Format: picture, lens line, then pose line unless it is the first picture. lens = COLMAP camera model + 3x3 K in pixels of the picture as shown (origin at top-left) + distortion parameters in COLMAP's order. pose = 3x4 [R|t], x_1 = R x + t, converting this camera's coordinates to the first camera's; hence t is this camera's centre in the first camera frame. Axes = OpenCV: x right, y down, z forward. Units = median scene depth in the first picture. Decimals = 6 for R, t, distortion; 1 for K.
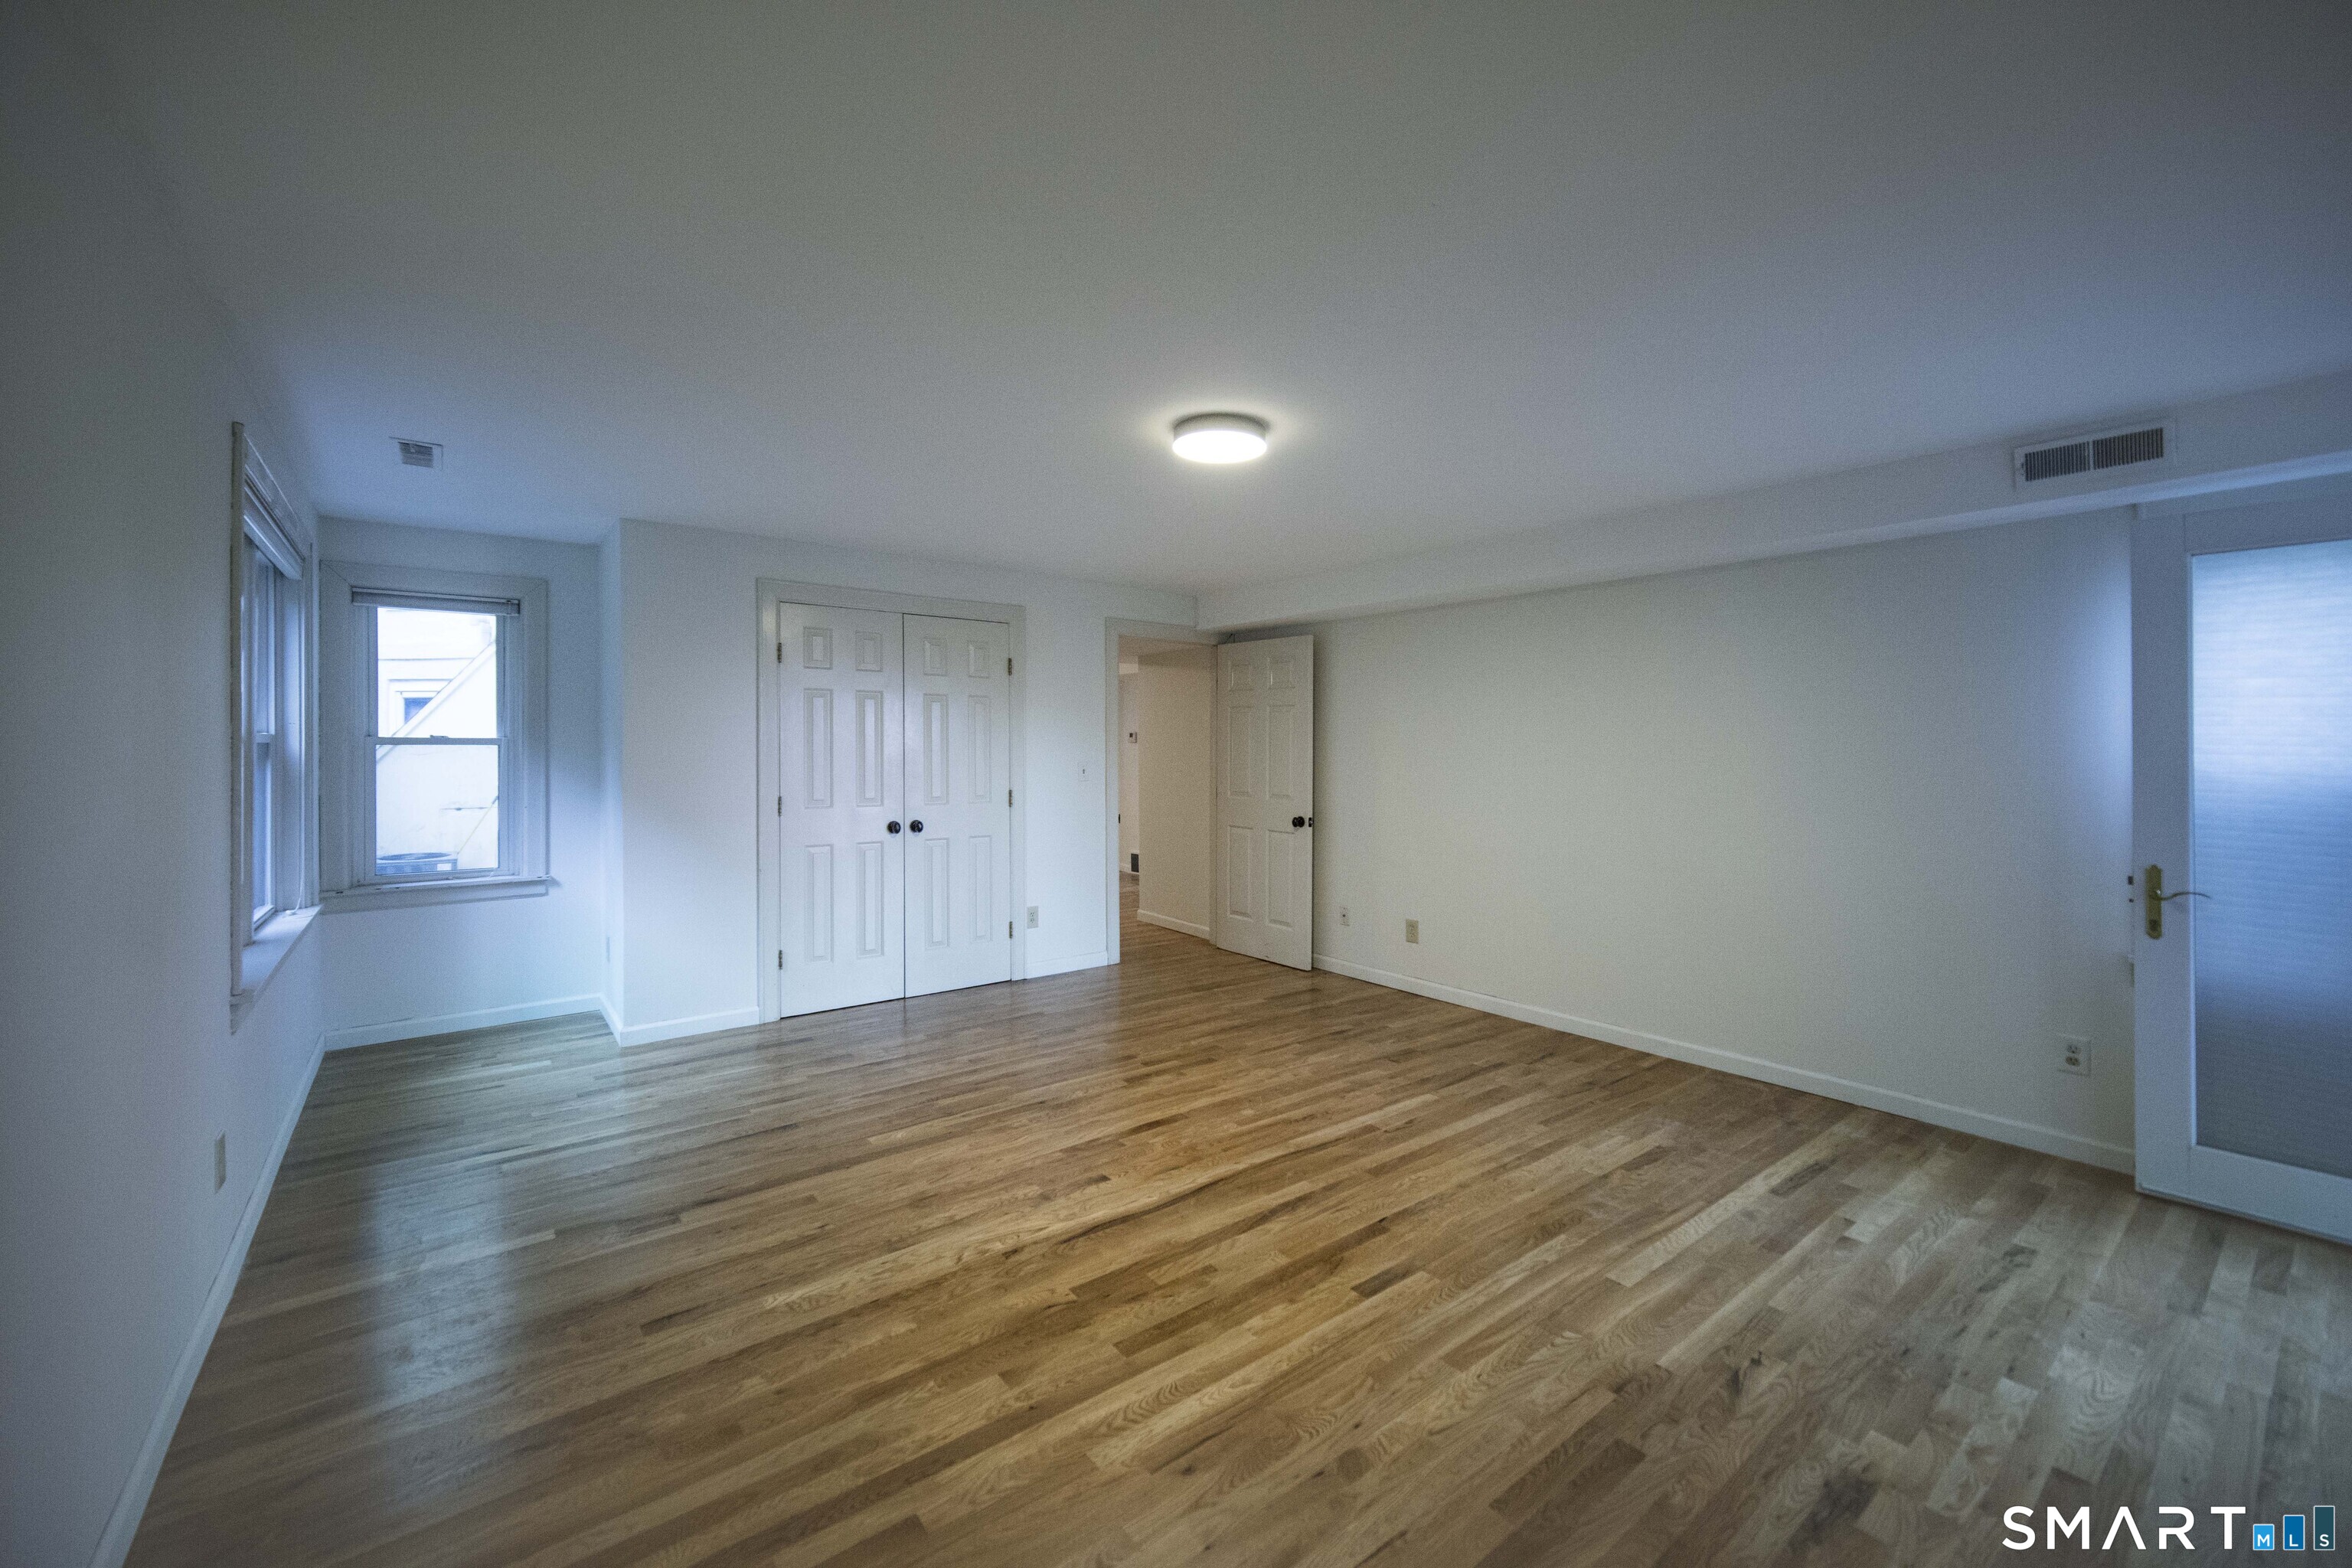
lens RADIAL K [[915.2, 0, 1062.2], [0, 915.2, 735.7], [0, 0, 1]] dist [0.000728, -0.000203]
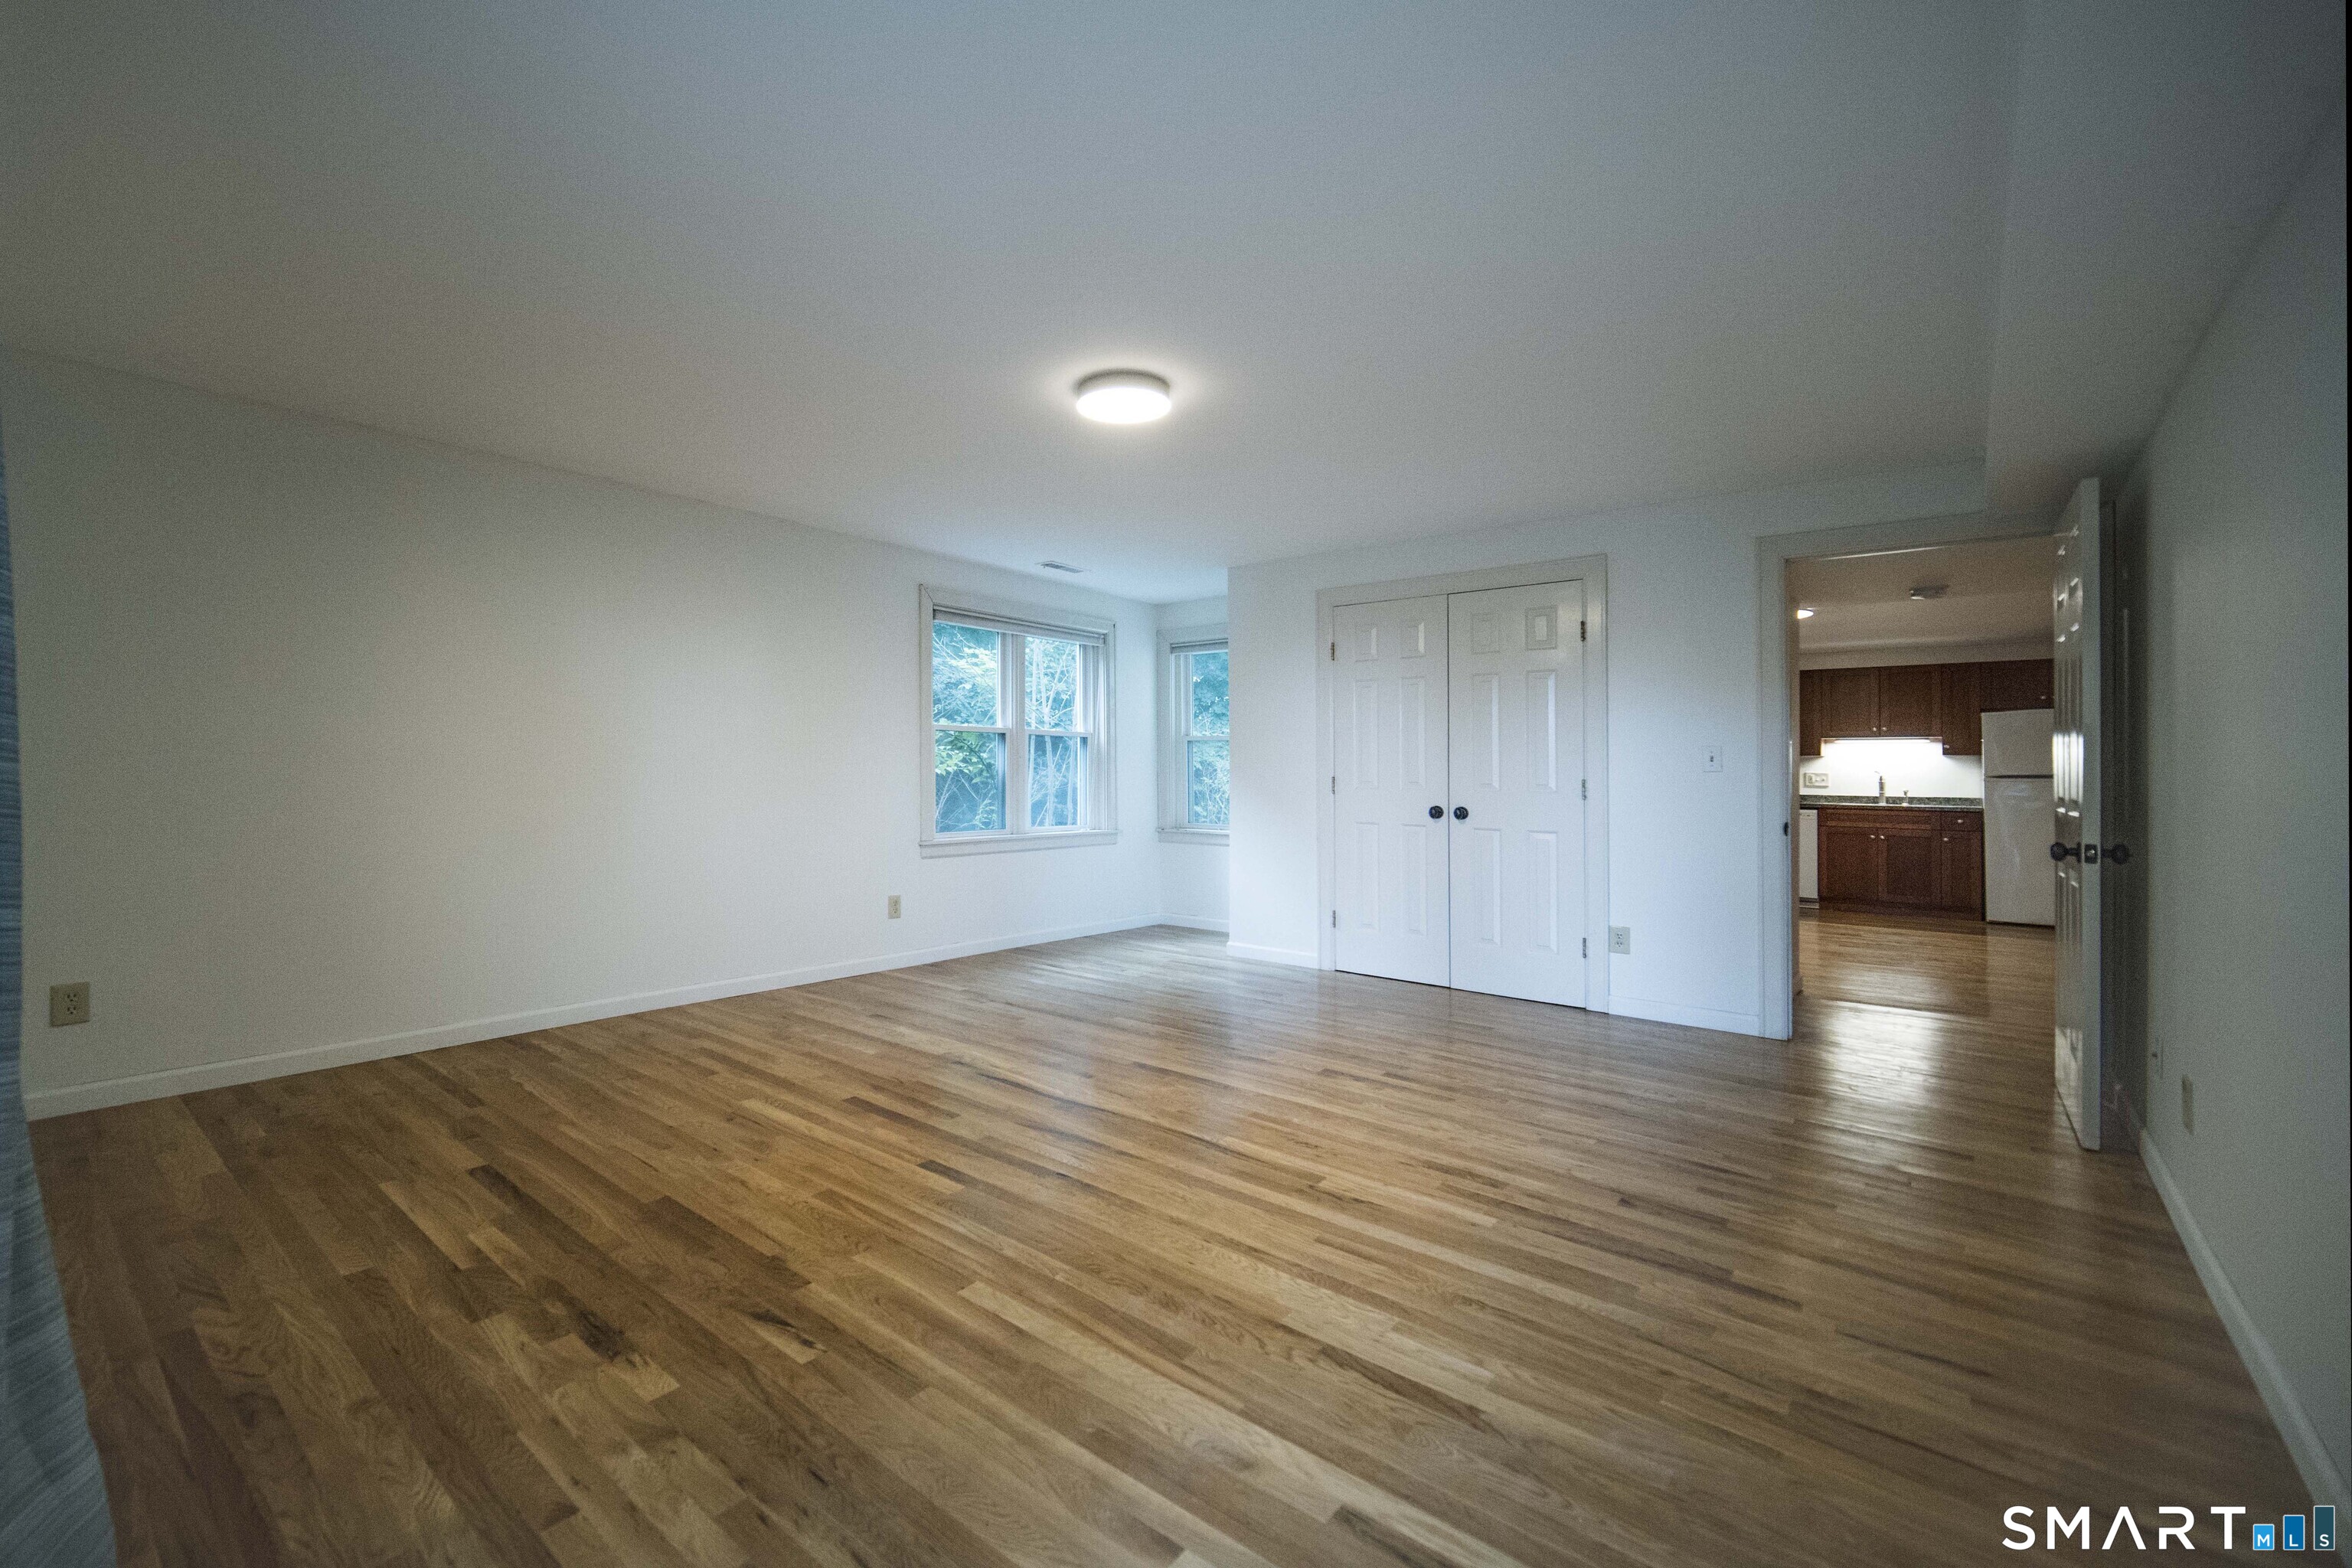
lens RADIAL K [[933.2, 0, 1188.4], [0, 933.2, 774.0], [0, 0, 1]] dist [0.003040, 0.000440]
pose [[0.315016, 0.000562, -0.949086, 1.102330], [0.001875, 0.999998, 0.001214, 0.091729], [0.949085, -0.002162, 0.315014, 0.684885]]
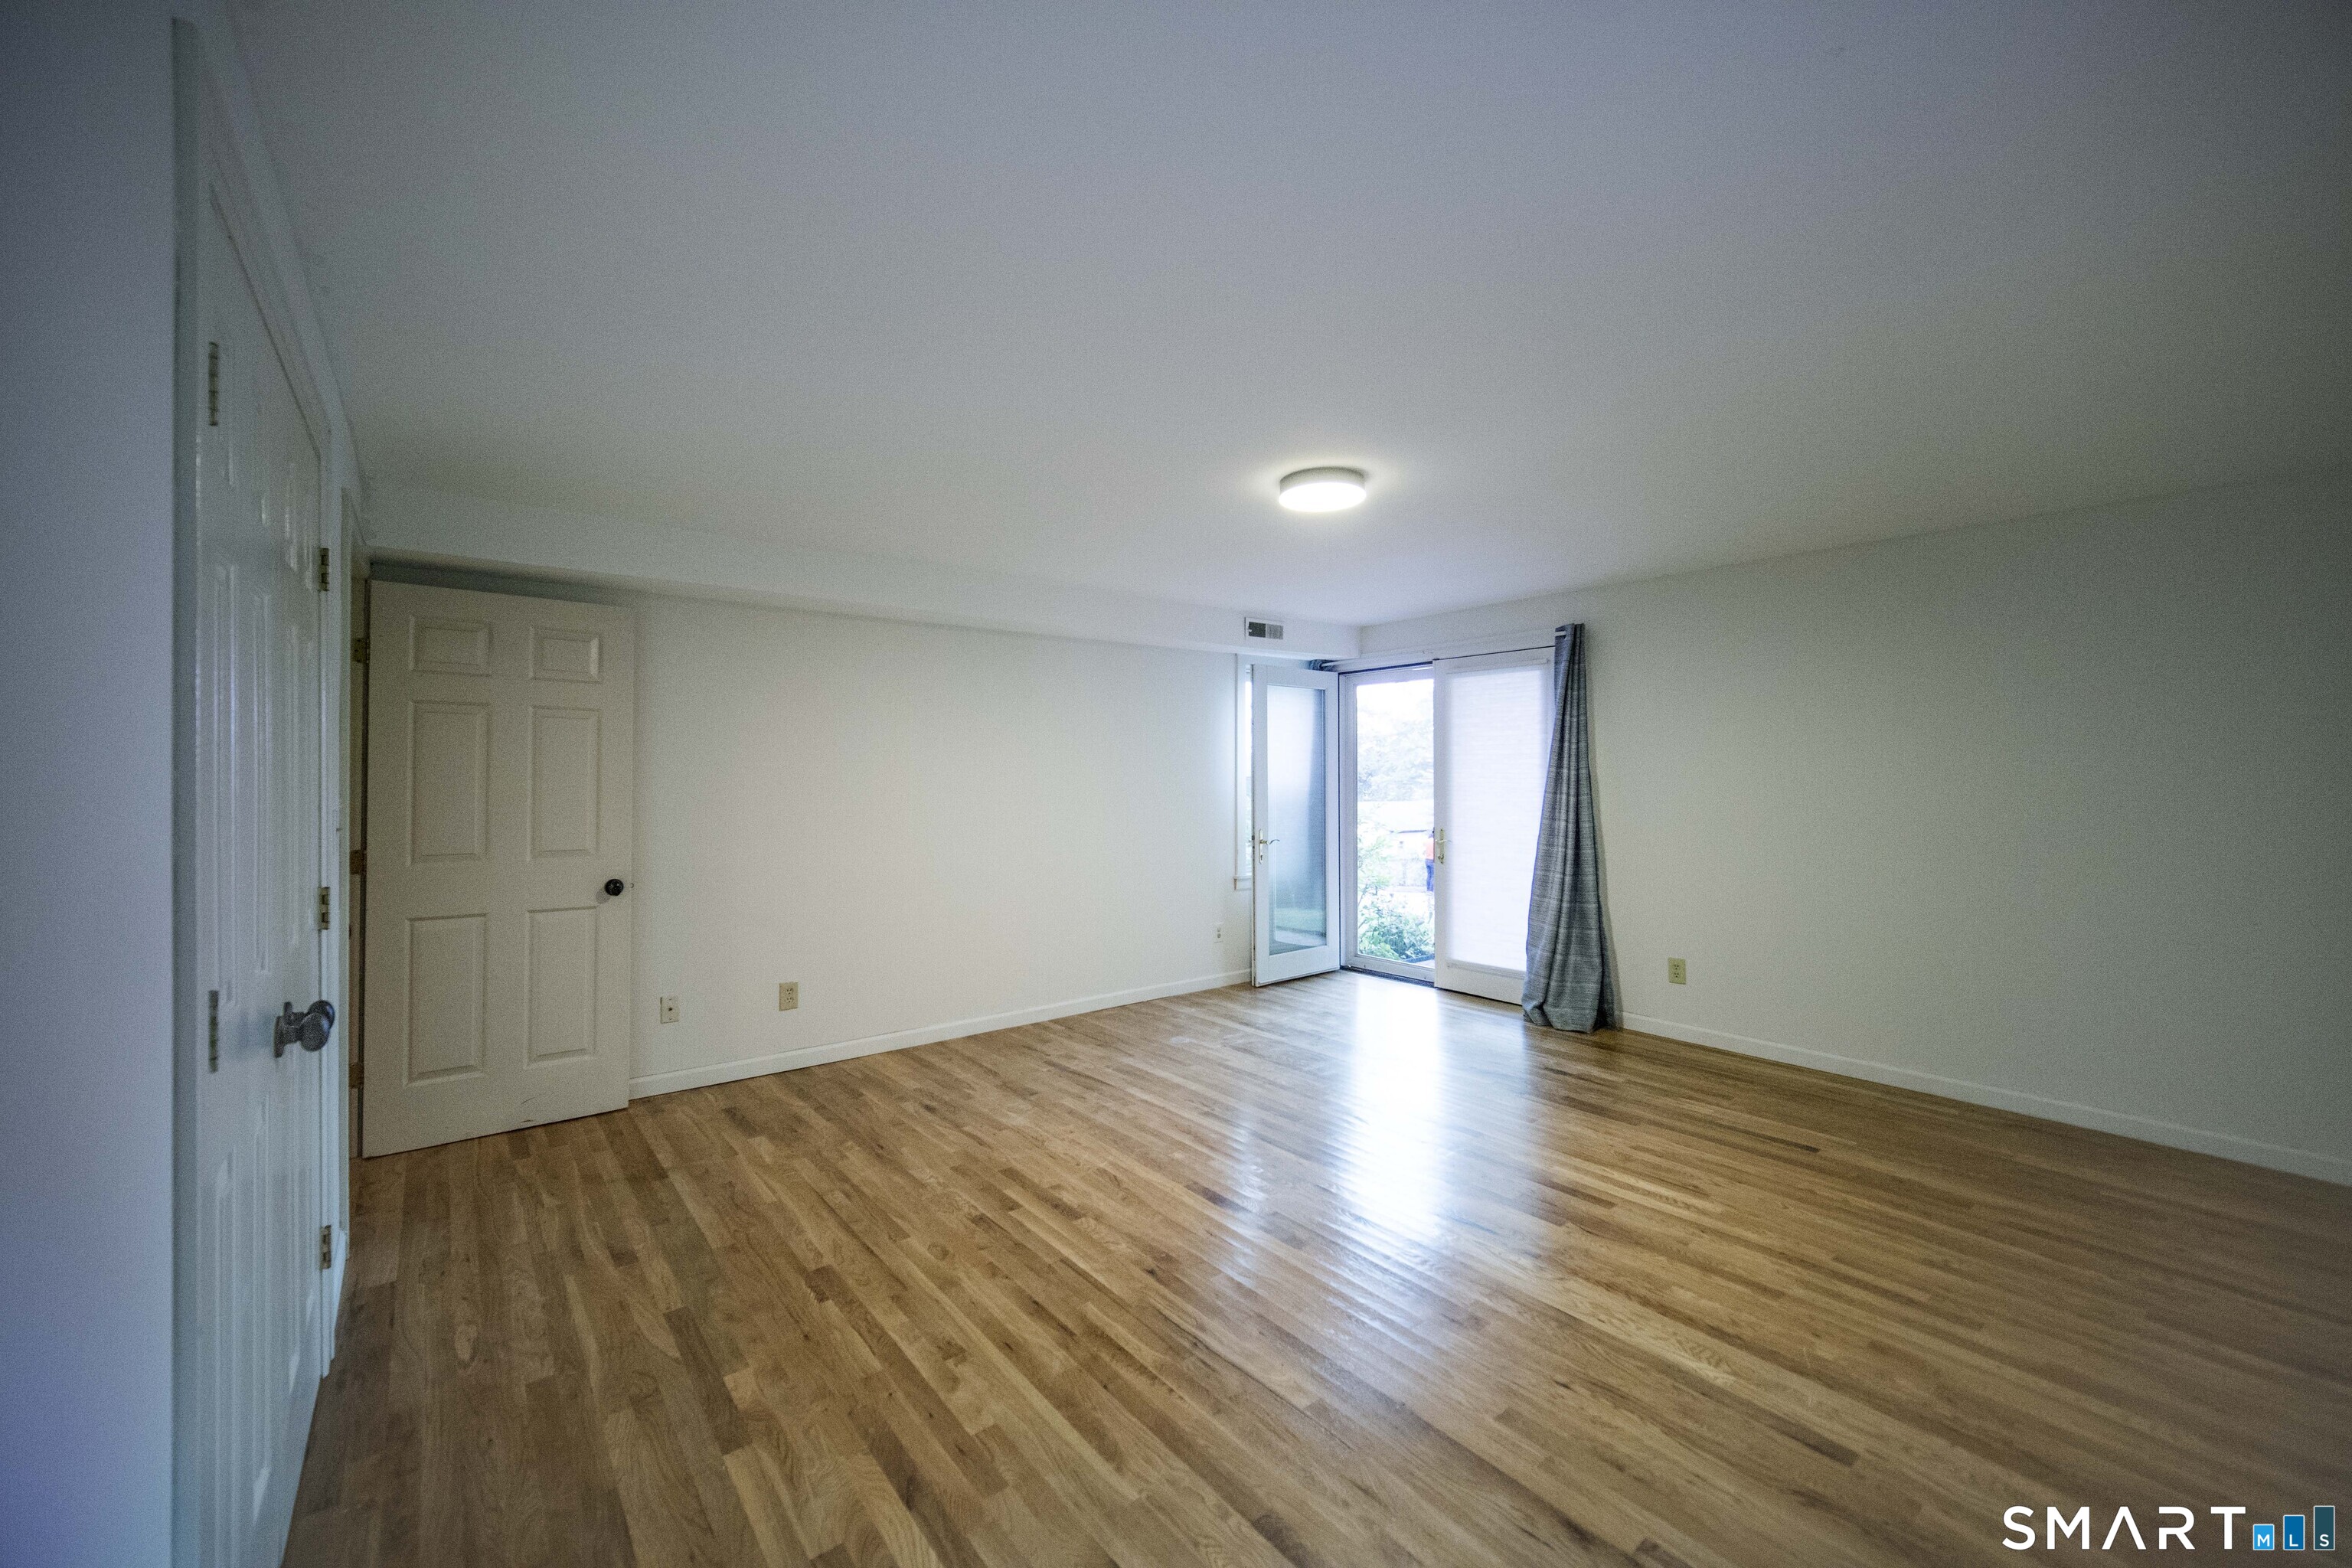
lens RADIAL K [[933.2, 0, 1259.0], [0, 933.2, 786.4], [0, 0, 1]] dist [0.003040, 0.000440]
pose [[-0.114852, -0.015073, 0.993268, -0.851398], [-0.014989, 0.999797, 0.013439, 0.006879], [-0.993270, -0.013345, -0.115055, 1.125781]]
